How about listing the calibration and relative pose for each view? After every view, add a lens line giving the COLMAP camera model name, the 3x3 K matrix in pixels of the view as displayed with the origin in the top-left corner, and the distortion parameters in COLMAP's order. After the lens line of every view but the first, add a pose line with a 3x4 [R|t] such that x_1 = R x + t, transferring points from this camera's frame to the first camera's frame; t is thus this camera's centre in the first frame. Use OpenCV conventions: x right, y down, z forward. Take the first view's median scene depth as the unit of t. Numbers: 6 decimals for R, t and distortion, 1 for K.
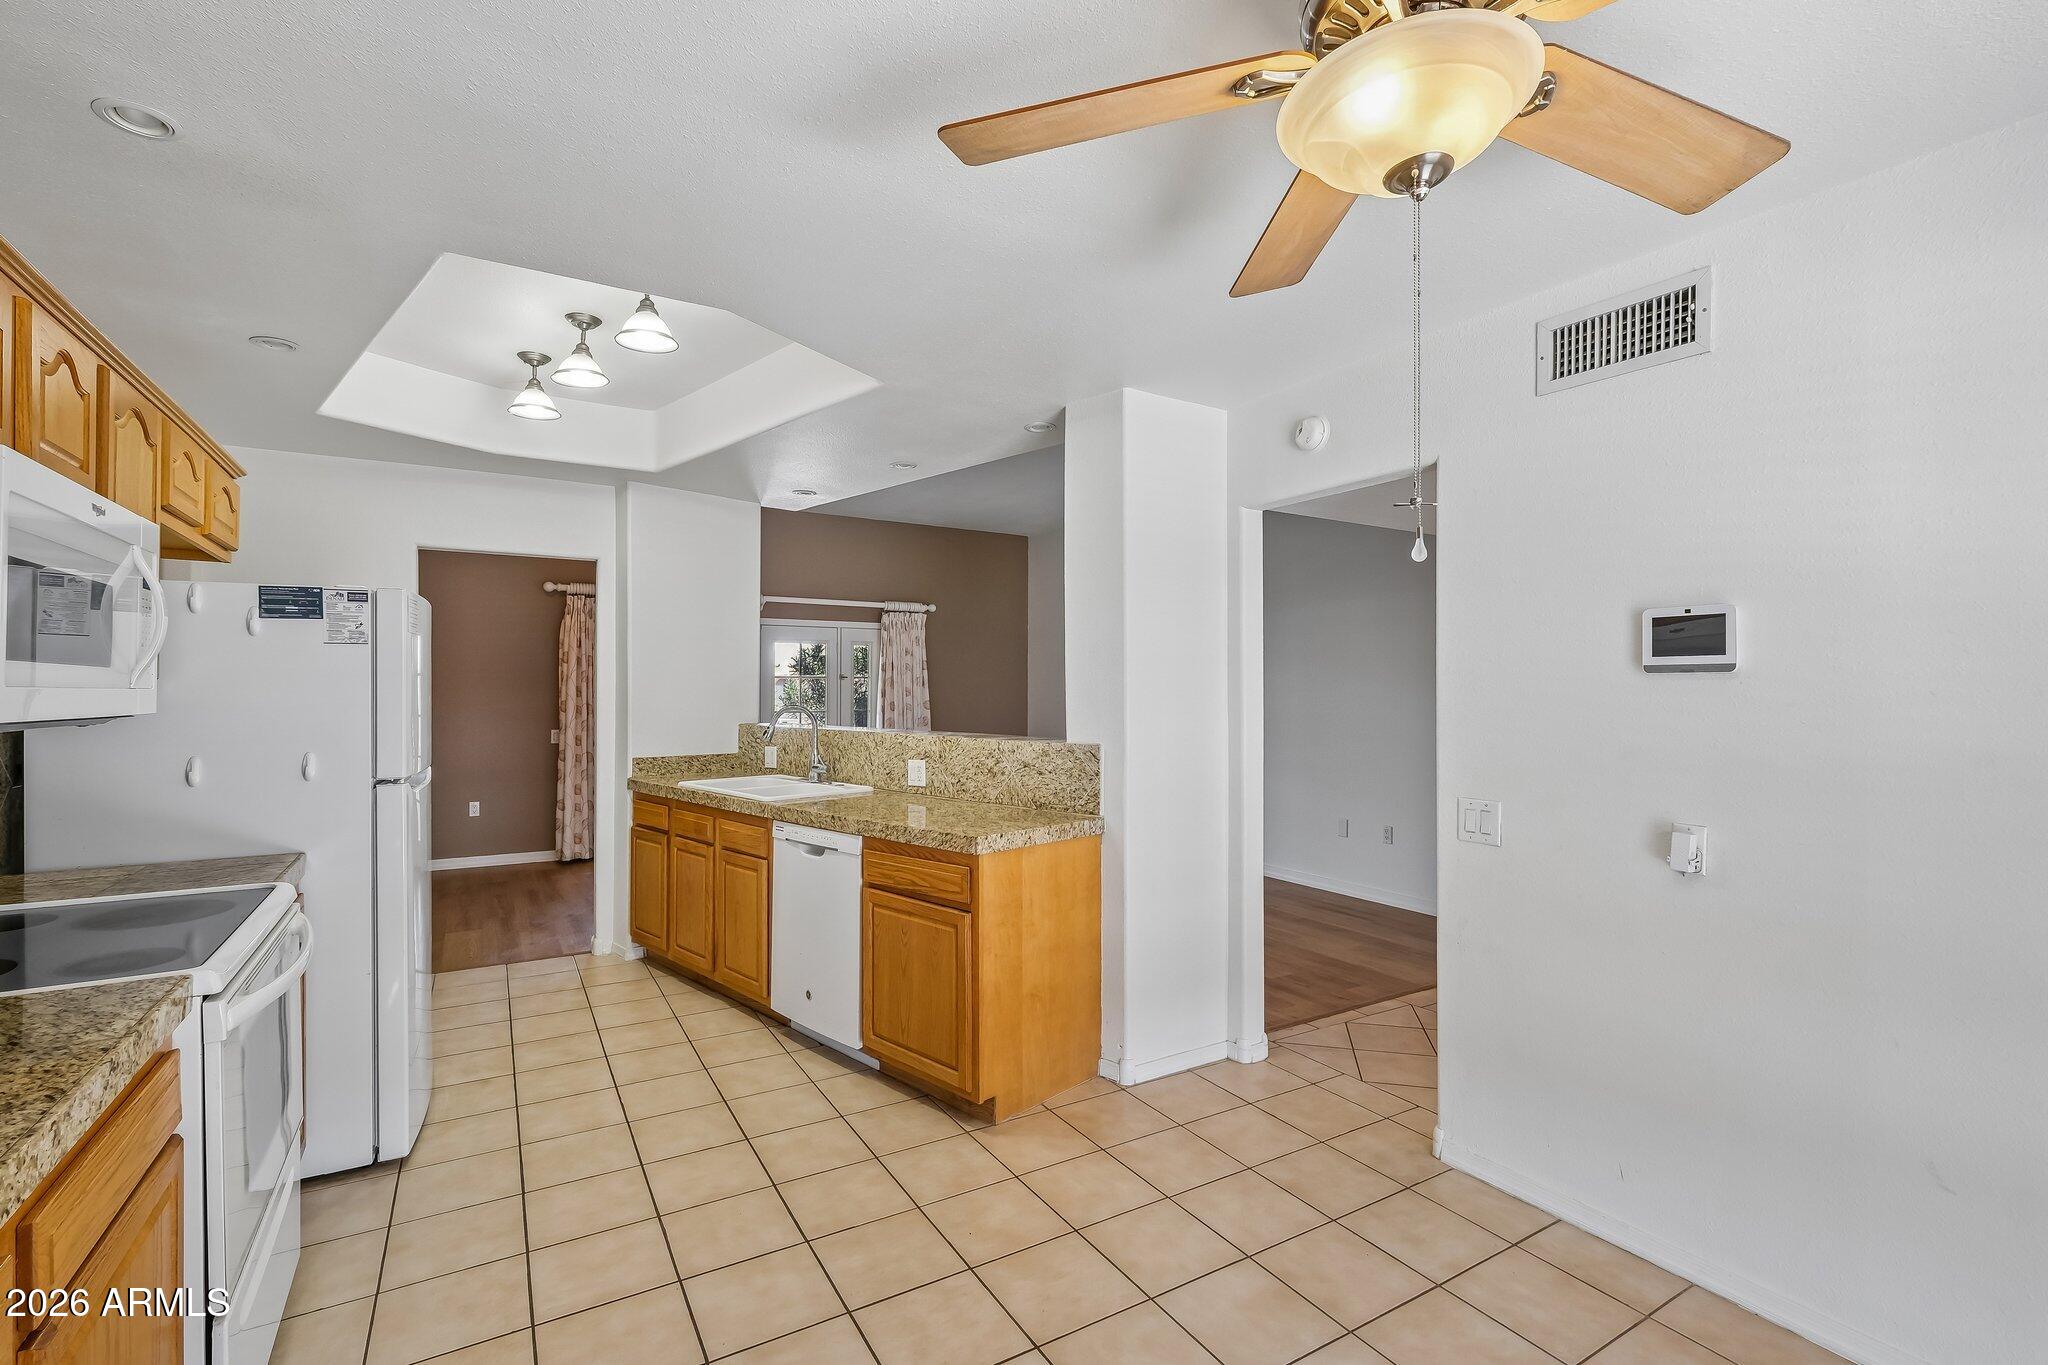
lens RADIAL K [[907.9, 0, 1020.2], [0, 907.9, 692.2], [0, 0, 1]] dist [-0.002644, 0.000092]
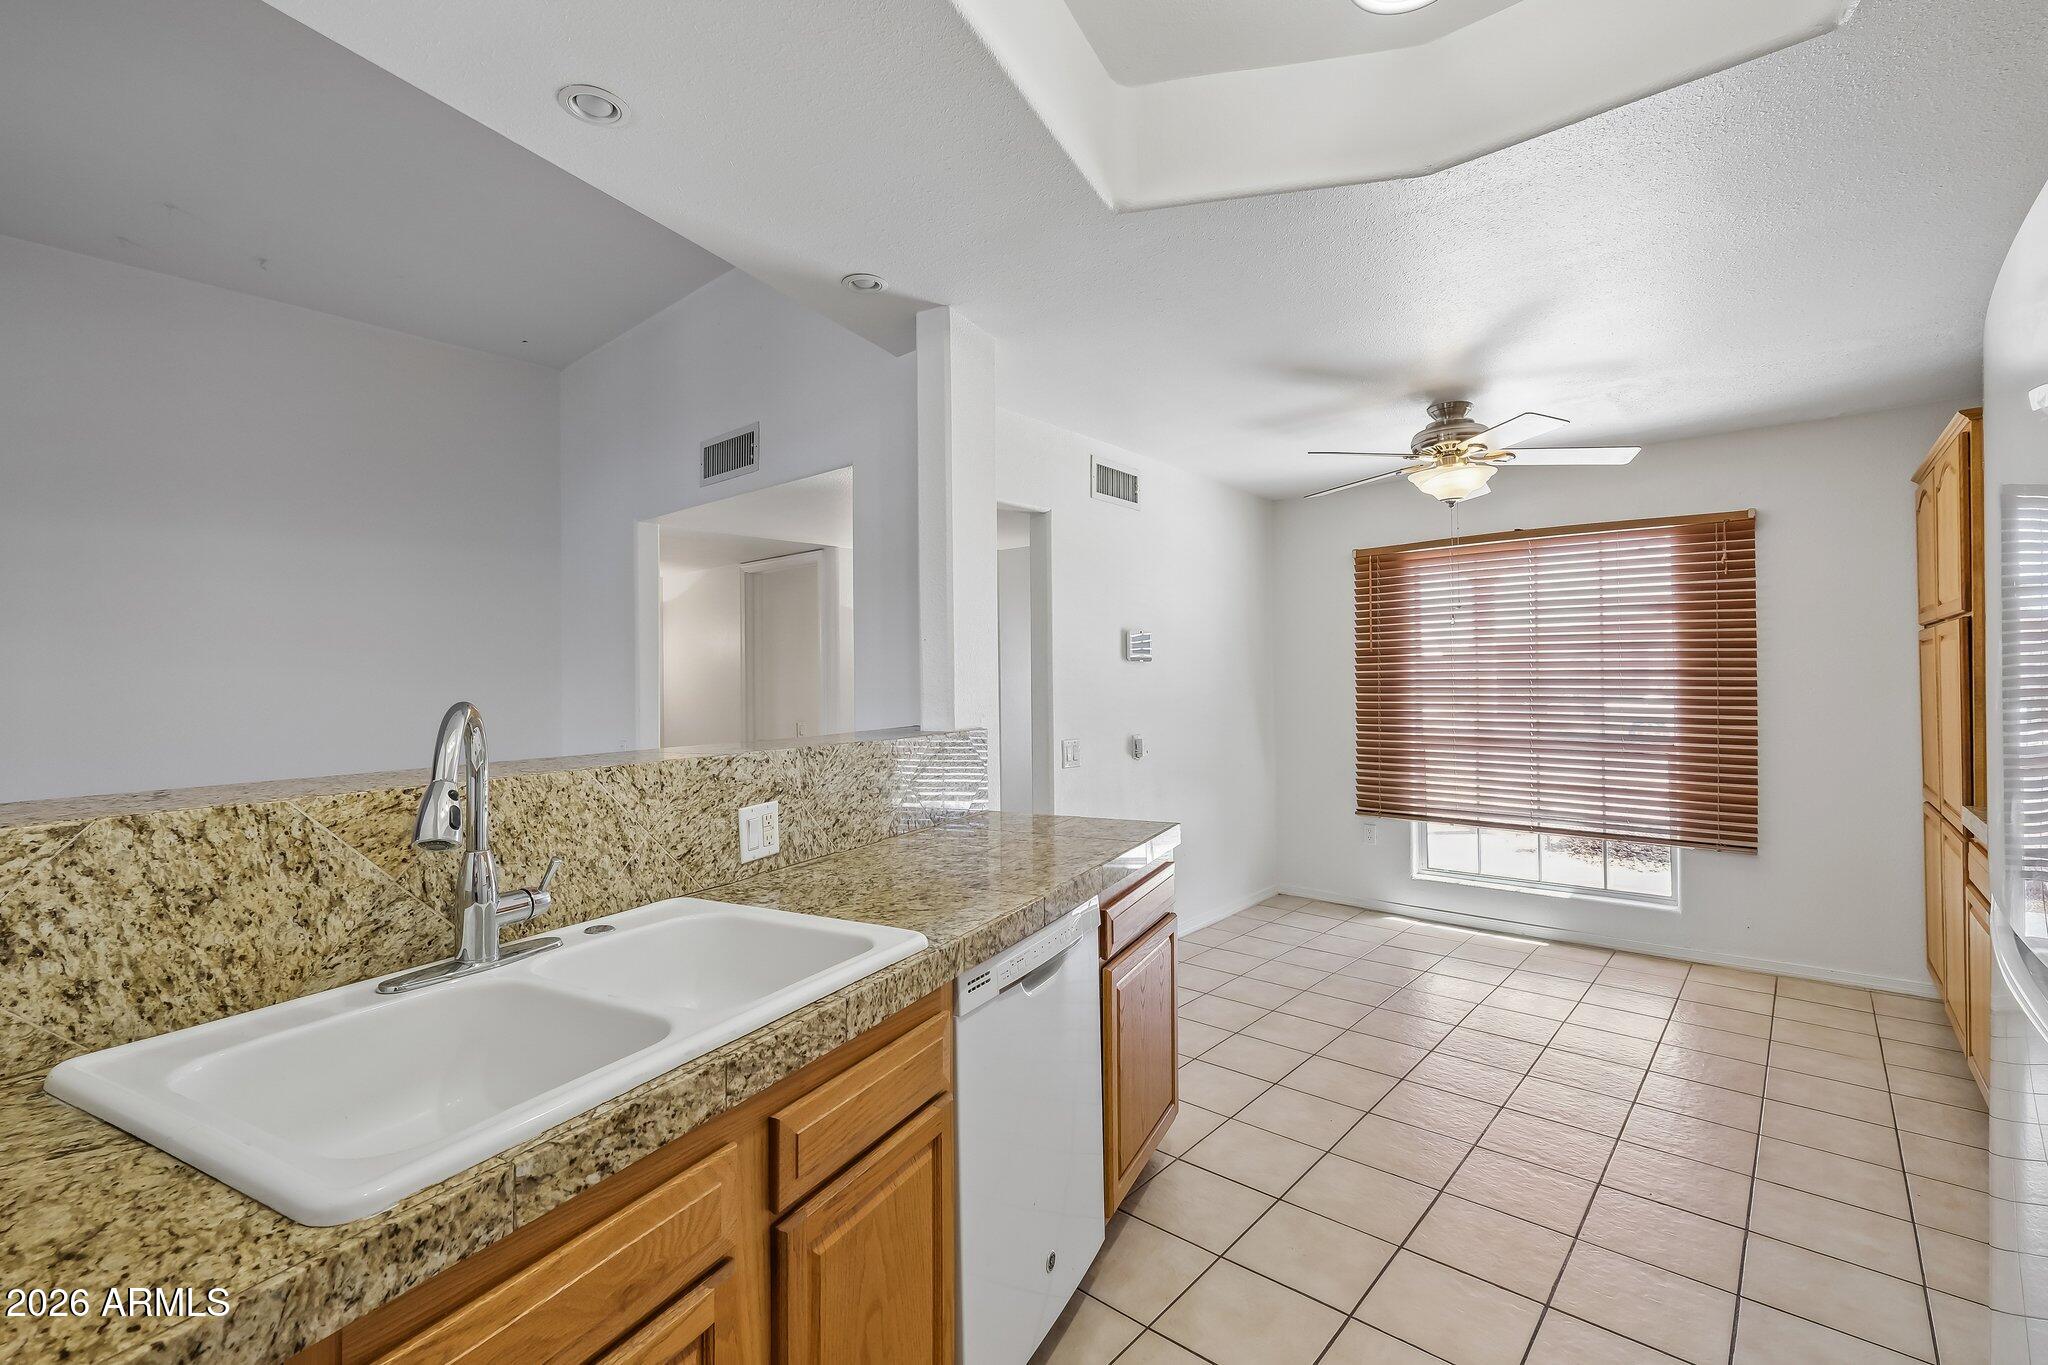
lens RADIAL K [[905.1, 0, 1016.9], [0, 905.1, 682.2], [0, 0, 1]] dist [-0.003582, -0.000708]
pose [[-0.309138, -0.001249, 0.951016, -0.557212], [0.006648, 0.999972, 0.003474, 0.008145], [-0.950994, 0.007396, -0.309121, 0.925130]]
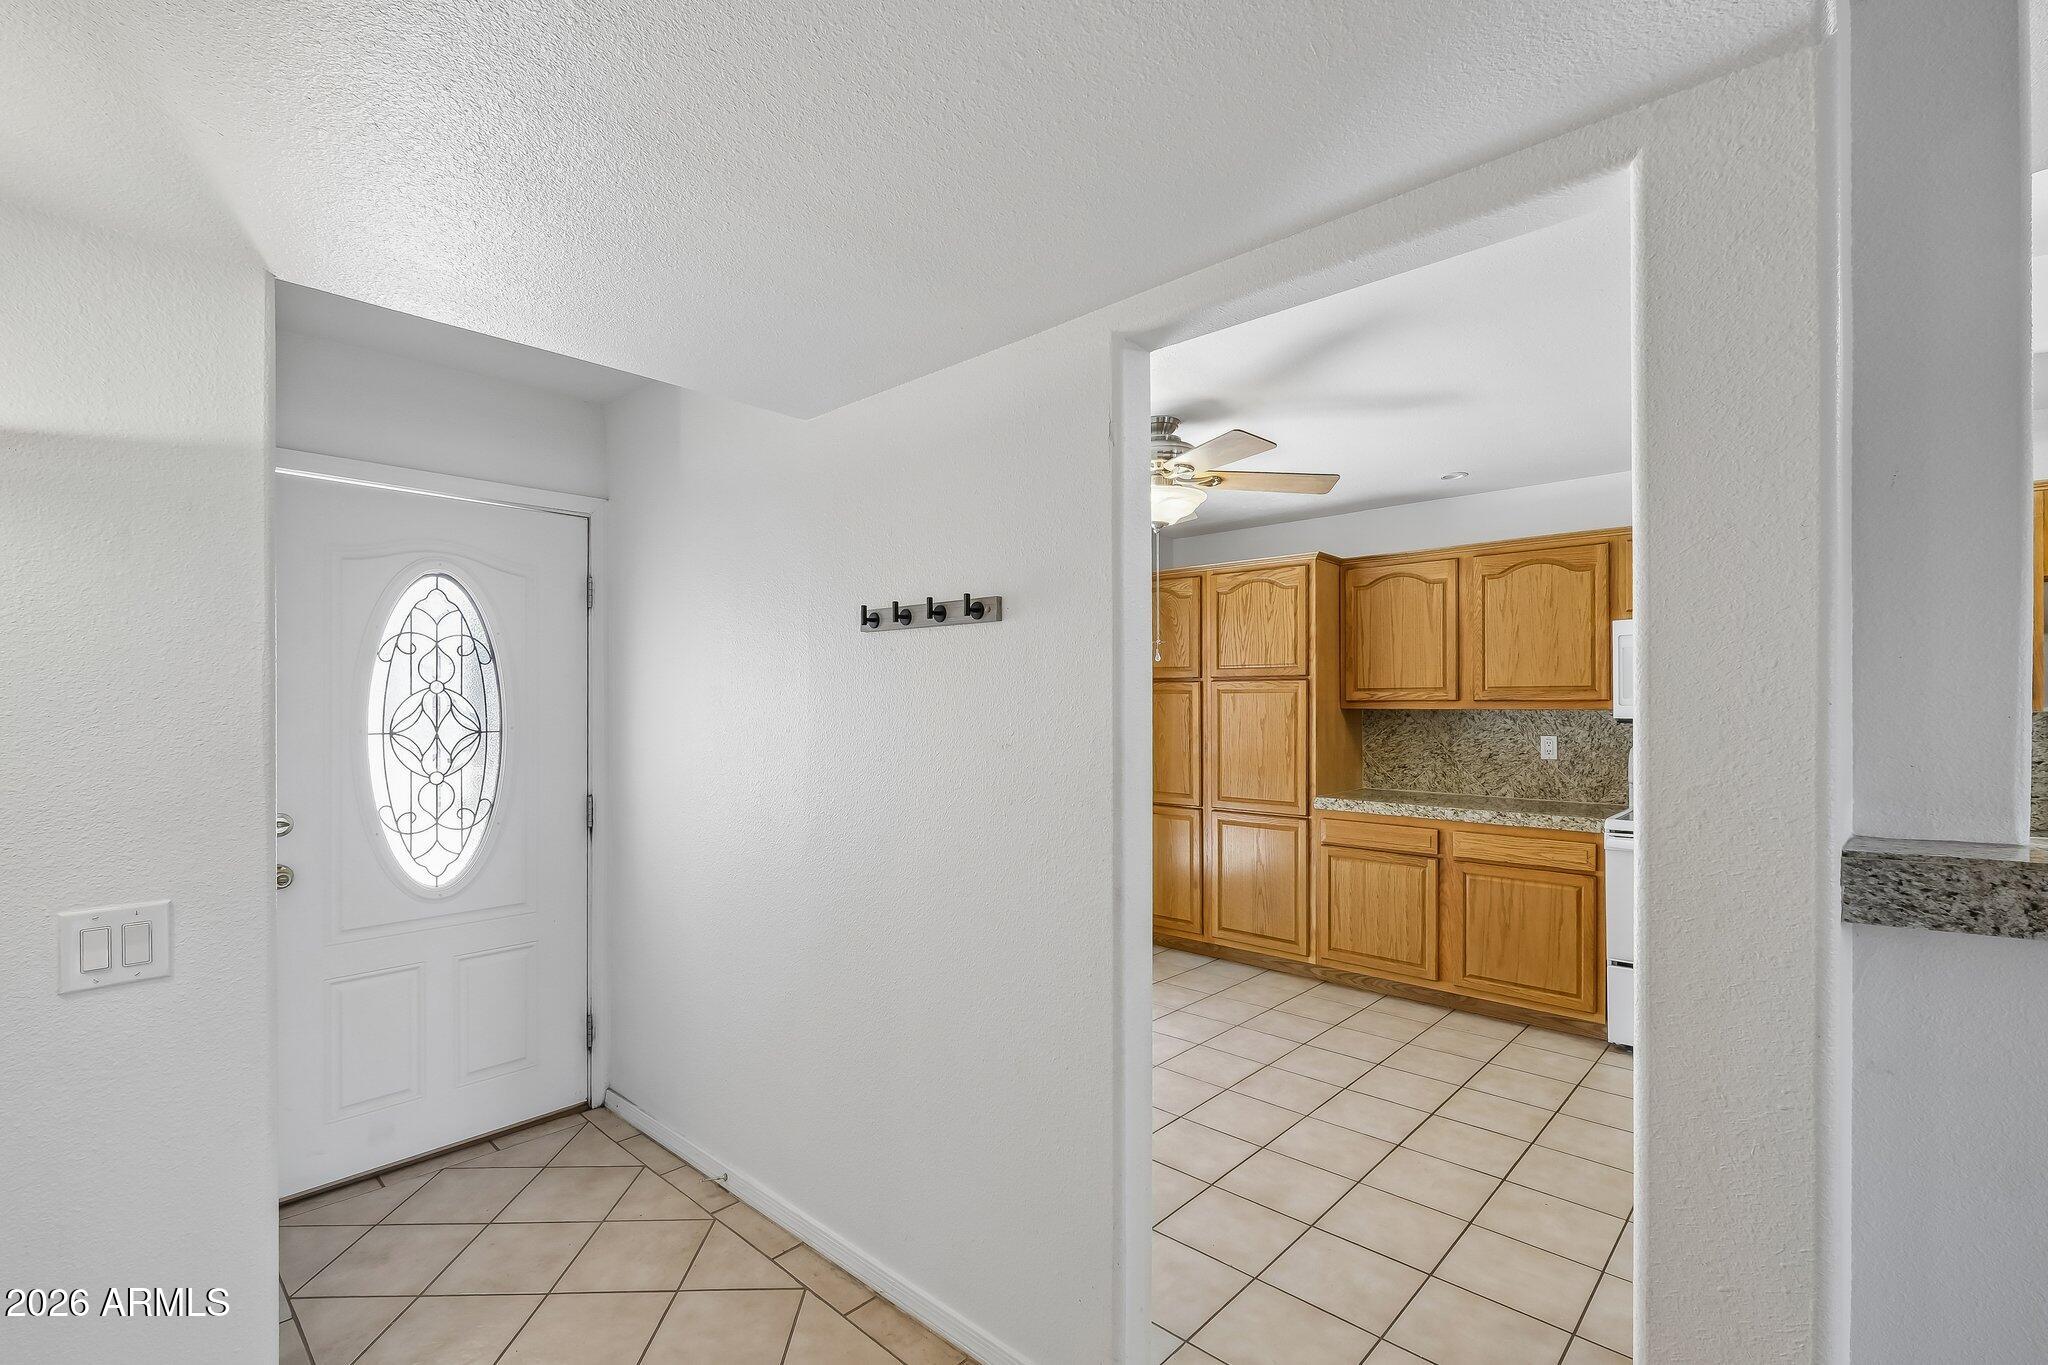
lens RADIAL K [[907.9, 0, 1020.2], [0, 907.9, 692.2], [0, 0, 1]] dist [-0.002644, 0.000092]
pose [[-0.958812, -0.003769, -0.284016, 0.453775], [-0.000622, 0.999937, -0.011173, -0.003986], [0.284040, -0.010536, -0.958755, 0.984380]]
